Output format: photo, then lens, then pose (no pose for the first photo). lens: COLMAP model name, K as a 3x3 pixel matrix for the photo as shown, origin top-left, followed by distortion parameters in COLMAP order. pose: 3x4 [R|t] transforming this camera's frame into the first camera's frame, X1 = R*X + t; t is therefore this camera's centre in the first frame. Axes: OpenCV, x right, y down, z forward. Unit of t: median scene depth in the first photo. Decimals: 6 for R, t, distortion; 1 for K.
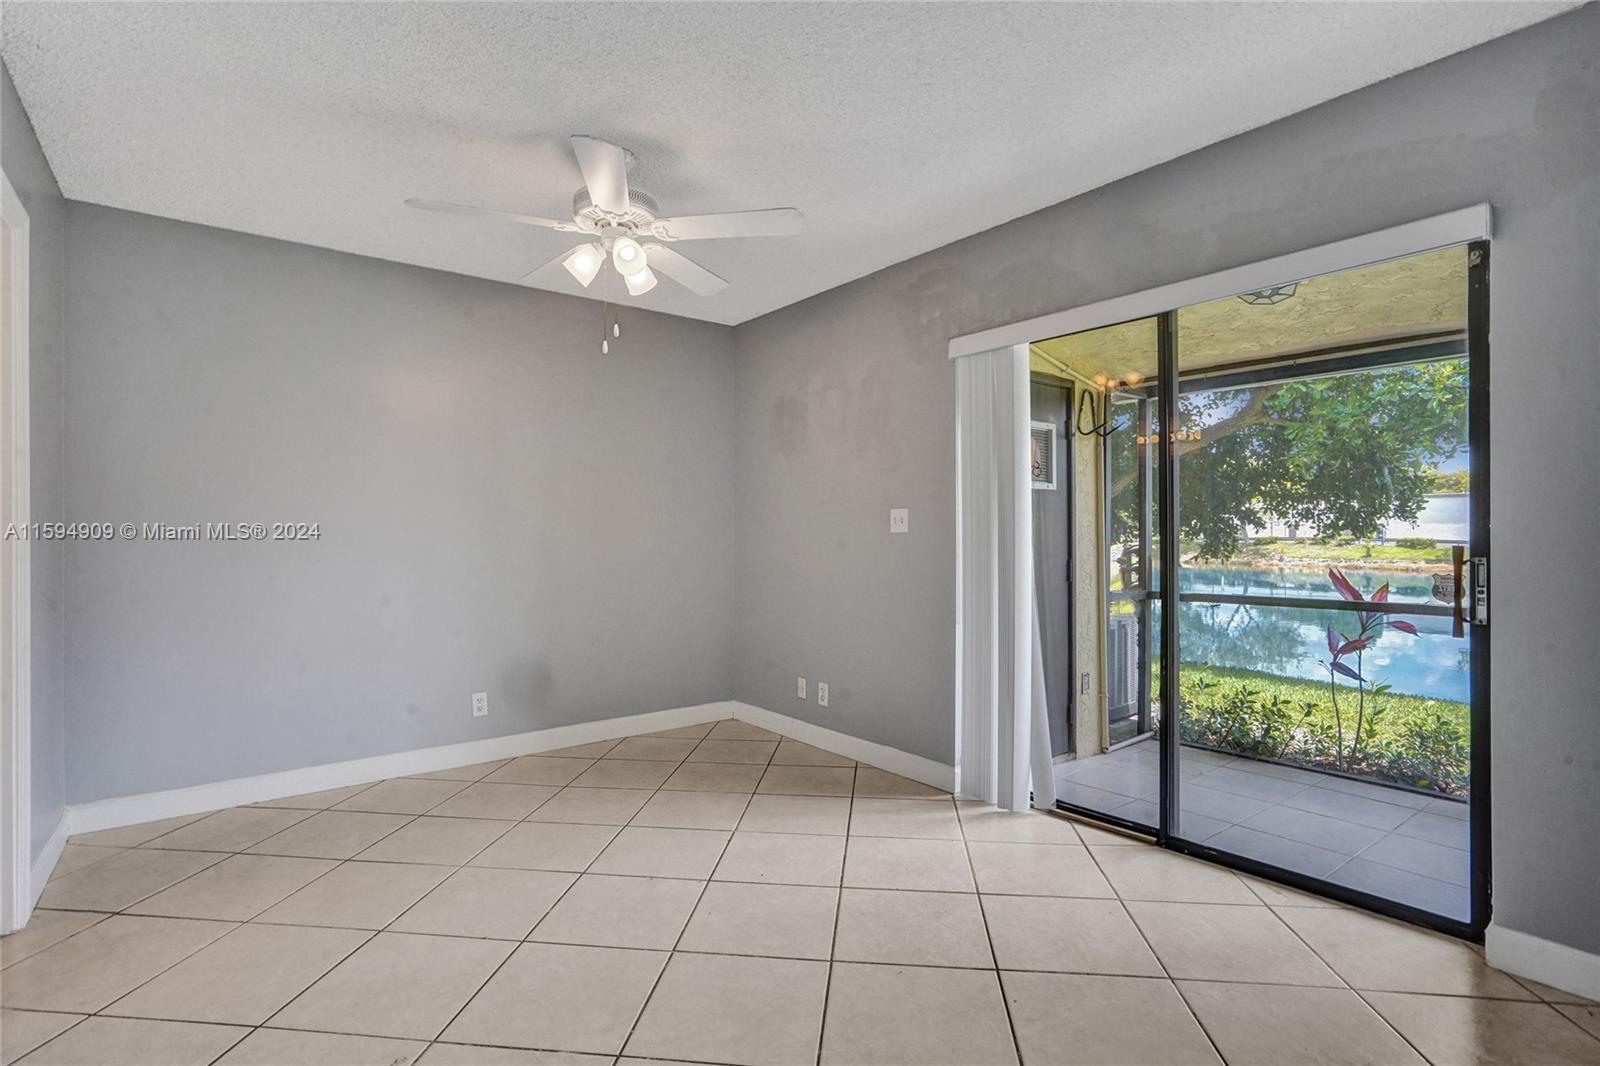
lens RADIAL K [[772.2, 0, 786.5], [0, 772.2, 533.2], [0, 0, 1]] dist [0.004708, -0.000016]
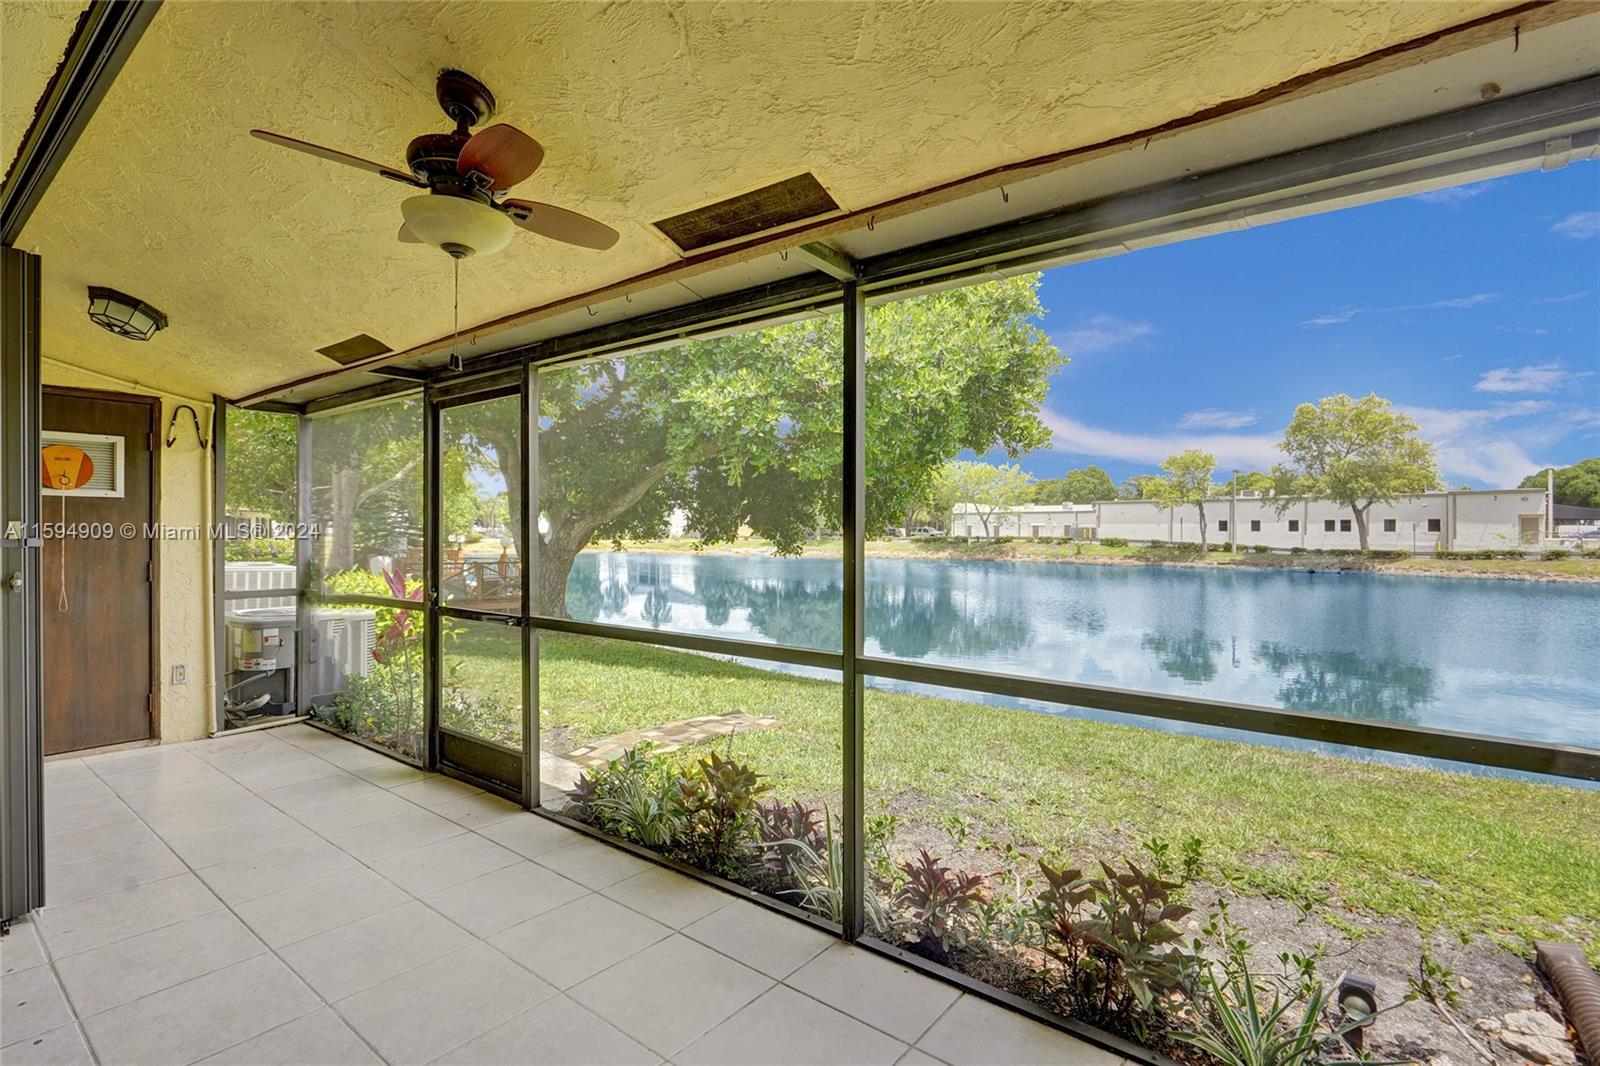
lens RADIAL K [[772.2, 0, 786.5], [0, 772.2, 533.2], [0, 0, 1]] dist [0.004708, -0.000016]
pose [[0.978453, 0.005612, 0.206396, 1.005735], [-0.006546, 0.999971, 0.003841, -0.014764], [-0.206368, -0.005109, 0.978461, -0.245846]]
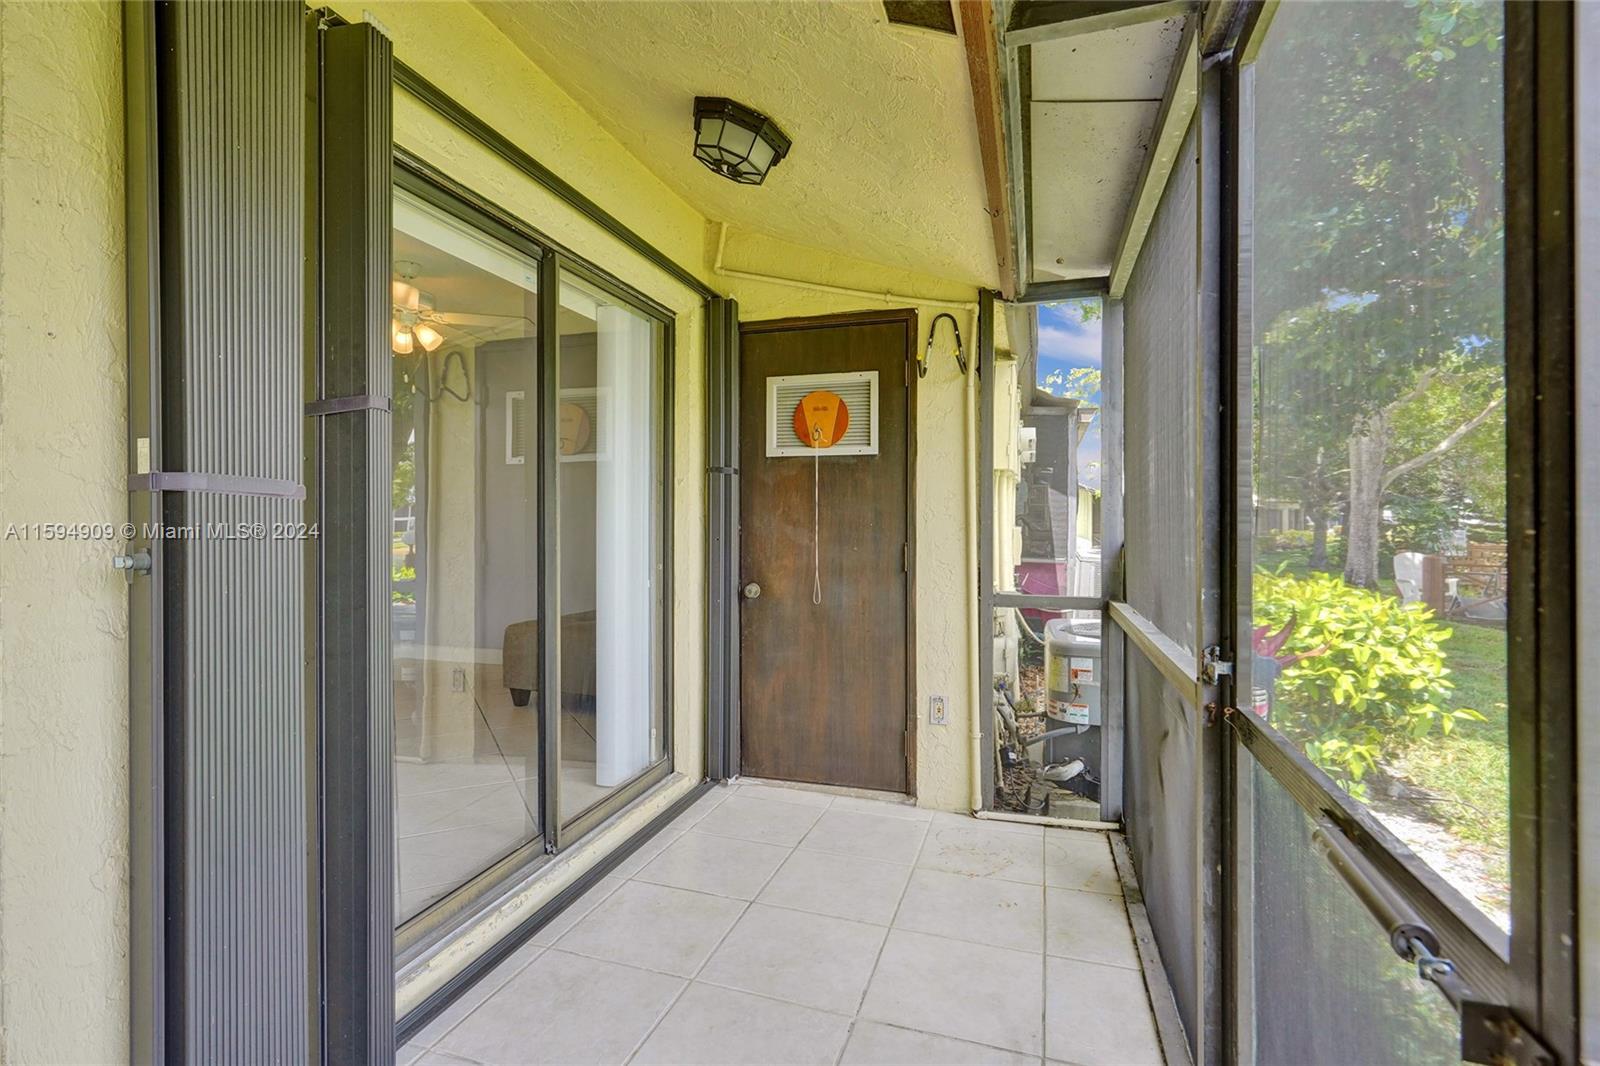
lens RADIAL K [[753.7, 0, 792.8], [0, 753.7, 524.9], [0, 0, 1]] dist [0.002660, -0.000122]
pose [[0.545419, 0.007633, -0.838129, 0.923628], [-0.002898, 0.999970, 0.007222, 0.011874], [0.838159, -0.001510, 0.545424, 0.495886]]
